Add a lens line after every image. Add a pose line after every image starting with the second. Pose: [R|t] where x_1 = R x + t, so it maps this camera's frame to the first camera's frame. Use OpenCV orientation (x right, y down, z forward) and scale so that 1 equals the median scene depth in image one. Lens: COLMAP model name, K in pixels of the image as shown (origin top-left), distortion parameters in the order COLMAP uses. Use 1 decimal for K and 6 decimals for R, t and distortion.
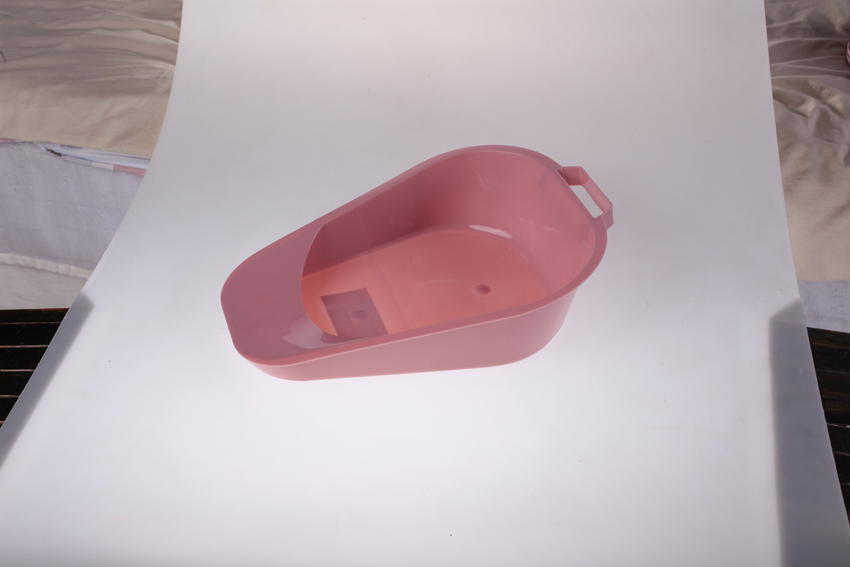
lens RADIAL K [[1282.2, 0, 426.4], [0, 1282.2, 284.4], [0, 0, 1]] dist [-0.106978, 0.000000]
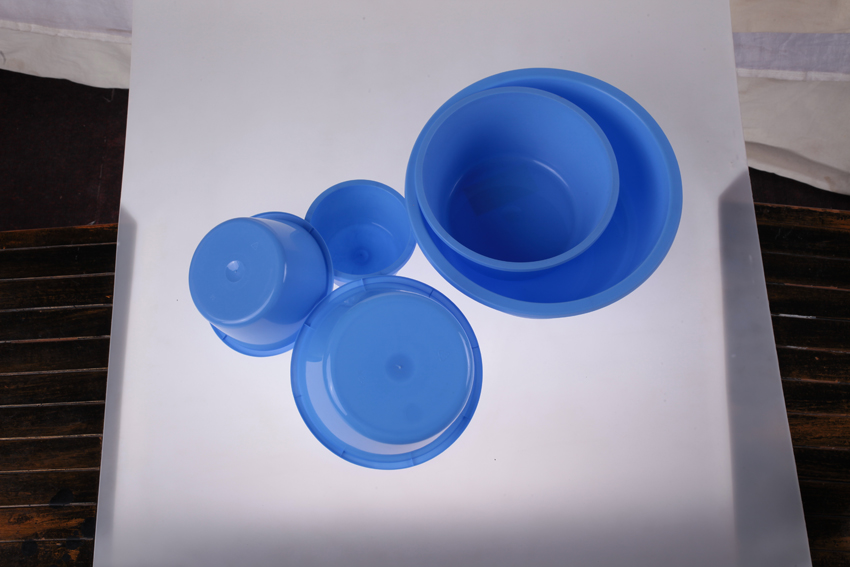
lens RADIAL K [[1282.2, 0, 422.1], [0, 1282.2, 285.1], [0, 0, 1]] dist [-0.106978, 0.000000]
pose [[0.990159, -0.110988, 0.085246, -0.082206], [0.049641, 0.848066, 0.527561, -0.381836], [-0.130847, -0.518137, 0.845229, -0.013942]]
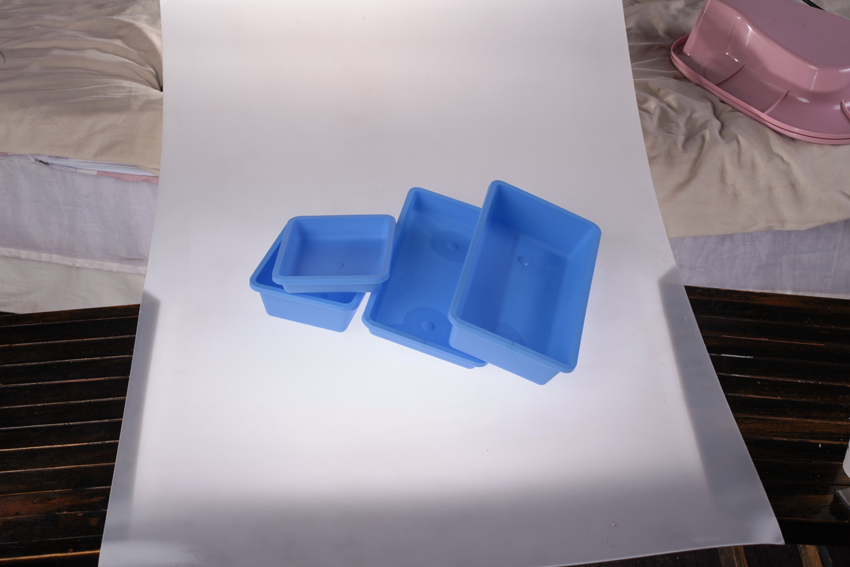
lens RADIAL K [[1282.2, 0, 424.2], [0, 1282.2, 280.6], [0, 0, 1]] dist [-0.106978, 0.000000]
pose [[0.979721, -0.062853, 0.190254, -0.178382], [0.050043, 0.996191, 0.071407, -0.061309], [-0.194017, -0.060438, 0.979135, -0.239663]]
